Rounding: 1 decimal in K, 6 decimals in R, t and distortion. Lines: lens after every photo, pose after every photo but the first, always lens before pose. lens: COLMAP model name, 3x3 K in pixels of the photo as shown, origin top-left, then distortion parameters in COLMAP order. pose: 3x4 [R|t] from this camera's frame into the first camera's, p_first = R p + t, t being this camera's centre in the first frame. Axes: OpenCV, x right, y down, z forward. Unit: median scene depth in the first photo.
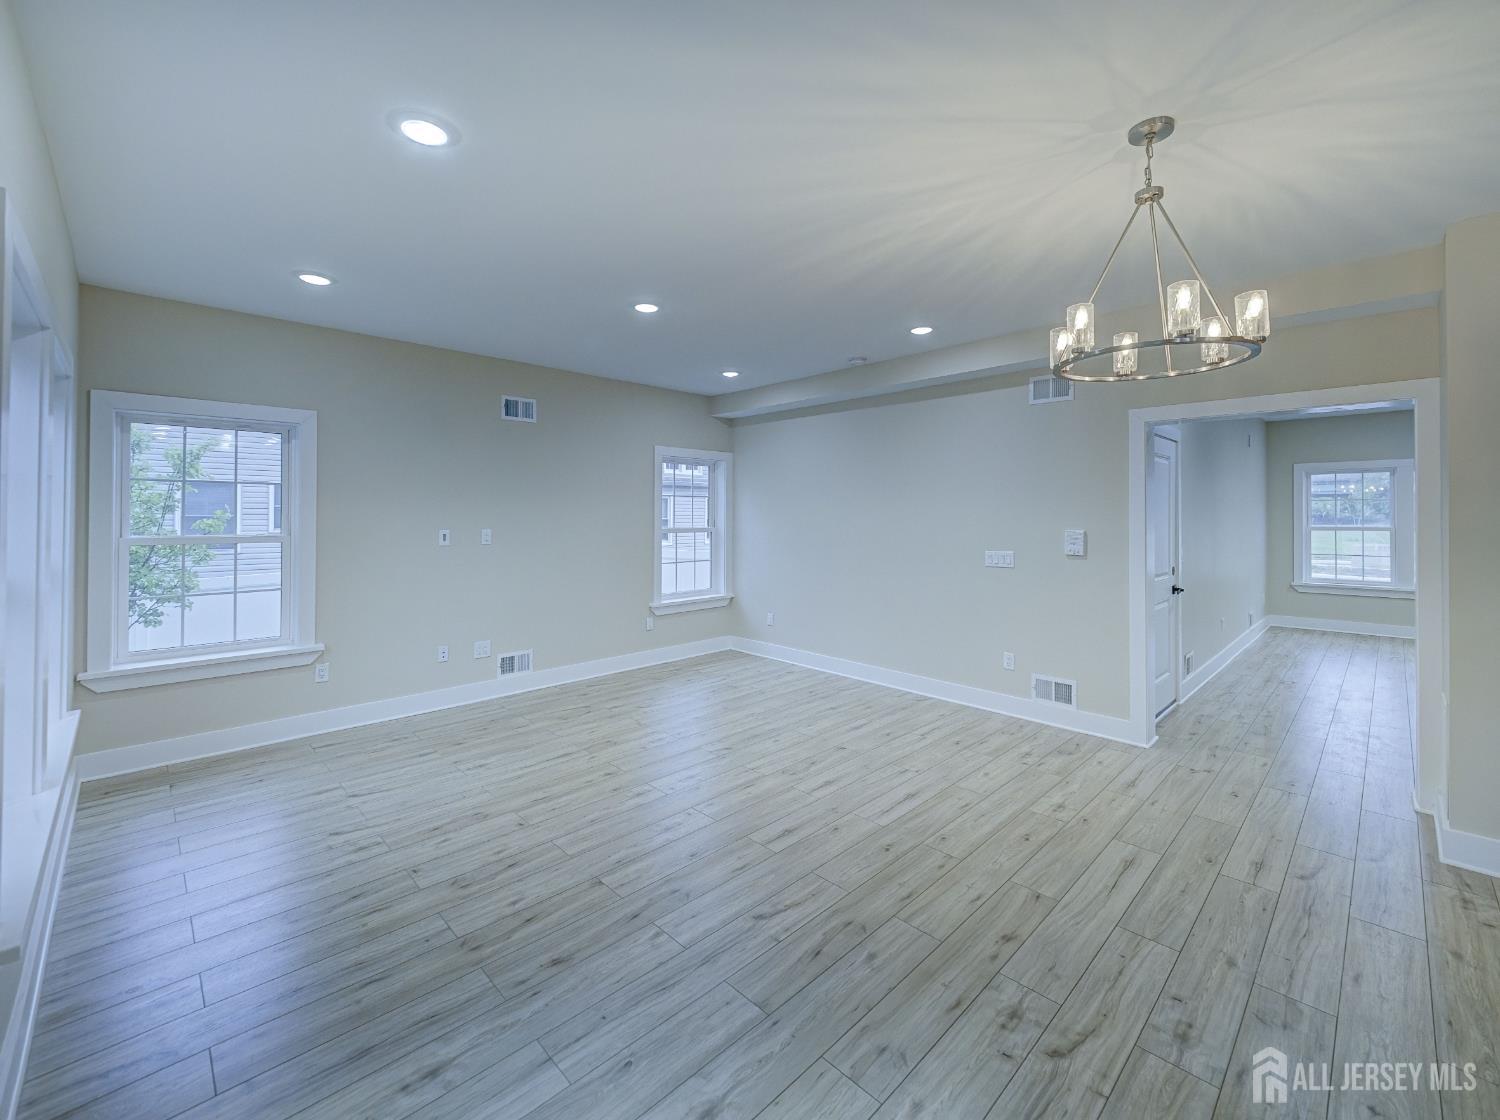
lens RADIAL K [[619.5, 0, 710.4], [0, 619.5, 514.8], [0, 0, 1]] dist [-0.000550, -0.001075]
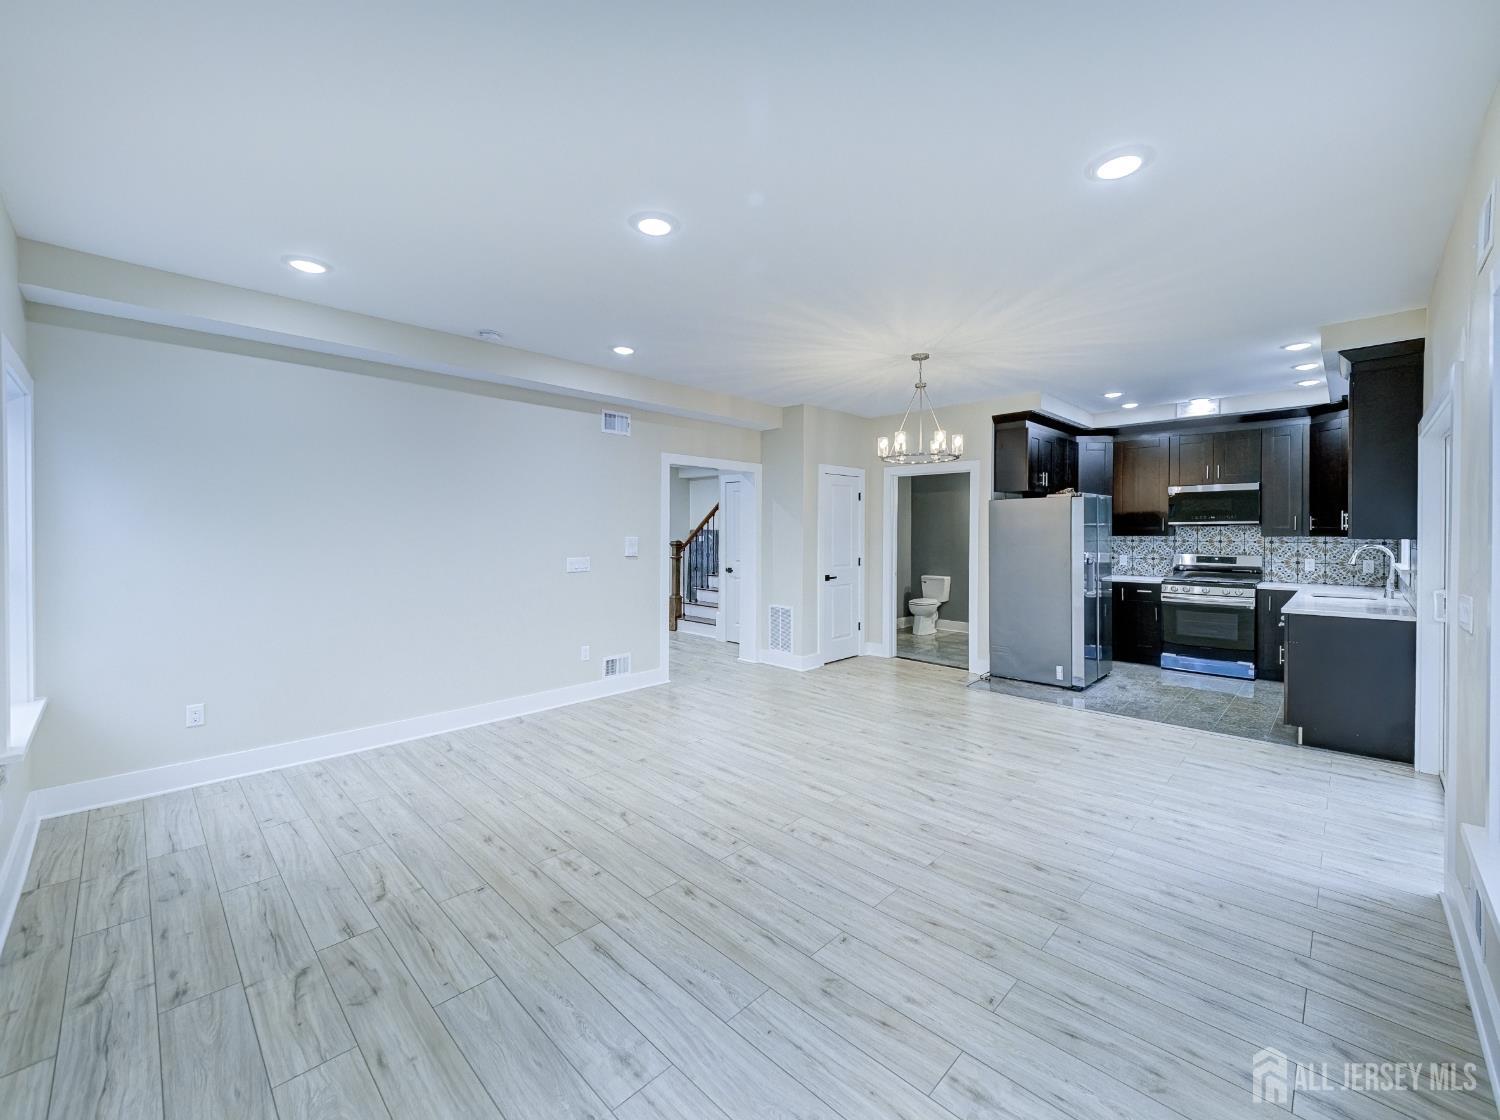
lens RADIAL K [[619.5, 0, 762.3], [0, 619.5, 555.1], [0, 0, 1]] dist [-0.000550, -0.001075]
pose [[-0.048422, -0.054819, 0.997322, -1.004393], [0.005665, 0.998462, 0.055157, -0.007483], [-0.998811, 0.008321, -0.048037, 1.109589]]
